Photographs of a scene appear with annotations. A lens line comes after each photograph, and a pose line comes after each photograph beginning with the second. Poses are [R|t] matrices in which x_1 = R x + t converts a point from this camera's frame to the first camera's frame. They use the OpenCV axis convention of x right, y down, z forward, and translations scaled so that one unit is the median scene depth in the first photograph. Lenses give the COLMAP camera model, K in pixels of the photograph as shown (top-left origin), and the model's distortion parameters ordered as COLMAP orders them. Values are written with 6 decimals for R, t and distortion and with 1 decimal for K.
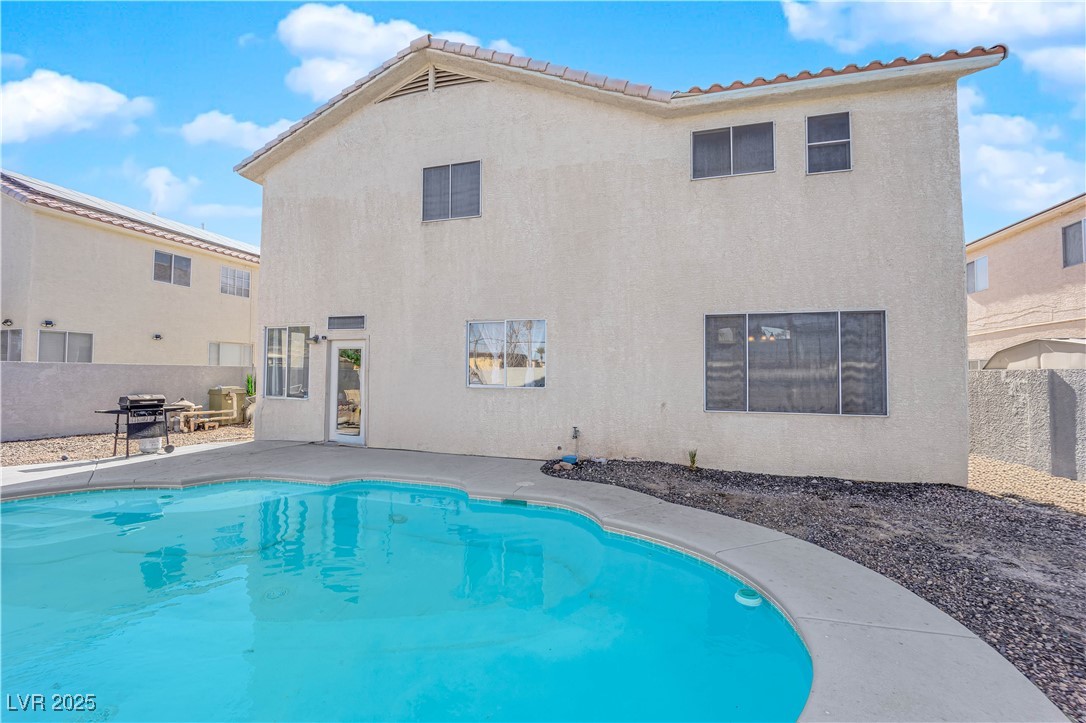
lens RADIAL K [[435.8, 0, 543.0], [0, 435.8, 358.7], [0, 0, 1]] dist [-0.012533, -0.002891]
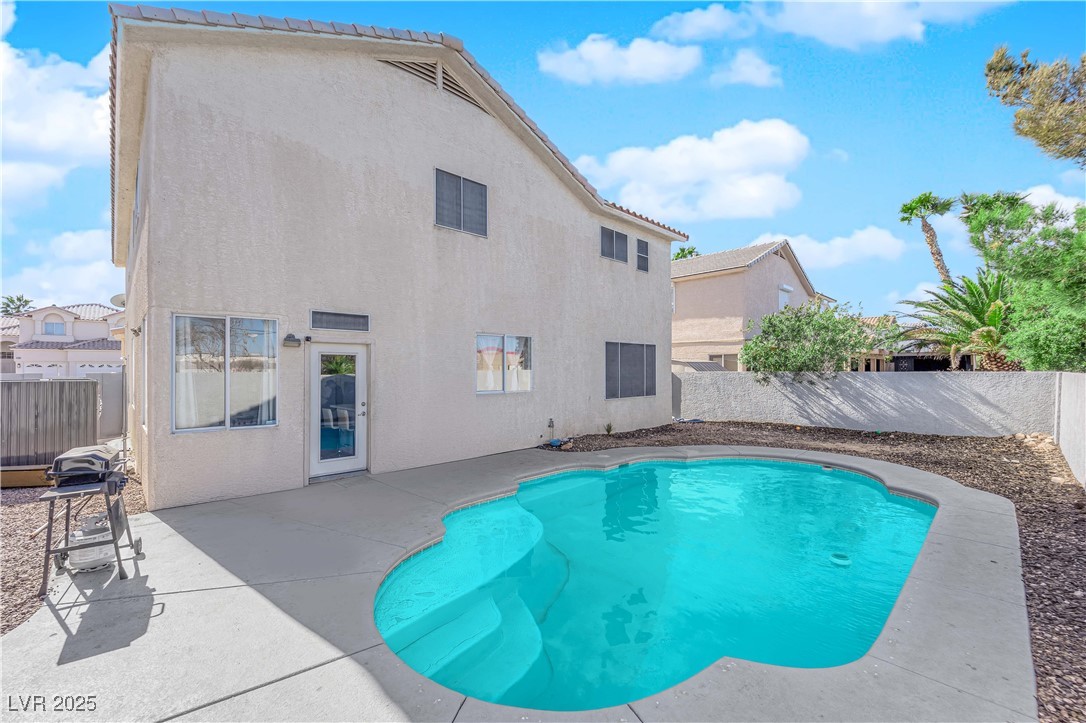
lens RADIAL K [[435.8, 0, 543.7], [0, 435.8, 365.2], [0, 0, 1]] dist [-0.012533, -0.002891]
pose [[0.514159, -0.000631, 0.857695, -0.996911], [-0.024820, 0.999570, 0.015613, -0.027147], [-0.857336, -0.029316, 0.513922, 0.301640]]
